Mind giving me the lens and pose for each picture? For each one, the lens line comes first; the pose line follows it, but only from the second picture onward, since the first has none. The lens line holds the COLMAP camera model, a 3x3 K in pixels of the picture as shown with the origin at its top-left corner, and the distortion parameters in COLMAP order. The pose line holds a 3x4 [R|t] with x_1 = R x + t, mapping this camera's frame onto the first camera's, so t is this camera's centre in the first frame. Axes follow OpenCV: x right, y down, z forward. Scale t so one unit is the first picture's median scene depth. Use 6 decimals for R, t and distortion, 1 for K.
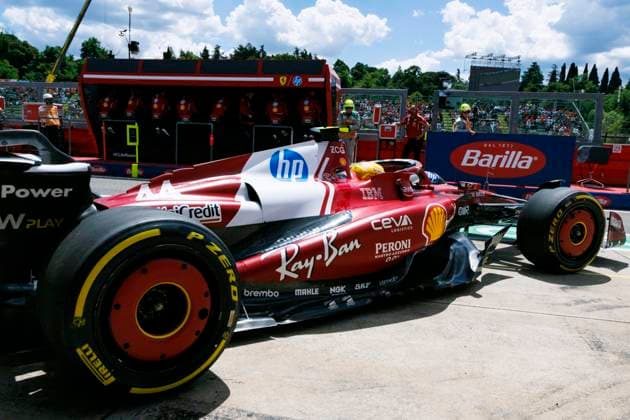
lens RADIAL K [[464.2, 0, 315.0], [0, 464.2, 210.0], [0, 0, 1]] dist [-0.050205, -0.000640]
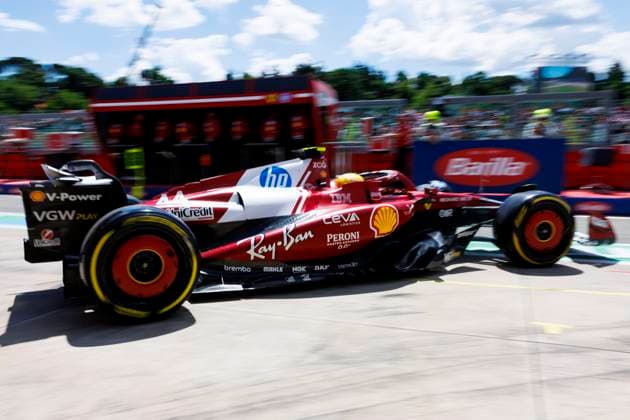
lens RADIAL K [[464.2, 0, 315.0], [0, 464.2, 210.0], [0, 0, 1]] dist [-0.050205, -0.000640]
pose [[0.975265, -0.021581, -0.219984, 0.380069], [0.012876, 0.999079, -0.040927, 0.055315], [0.220664, 0.037082, 0.974645, -0.290270]]
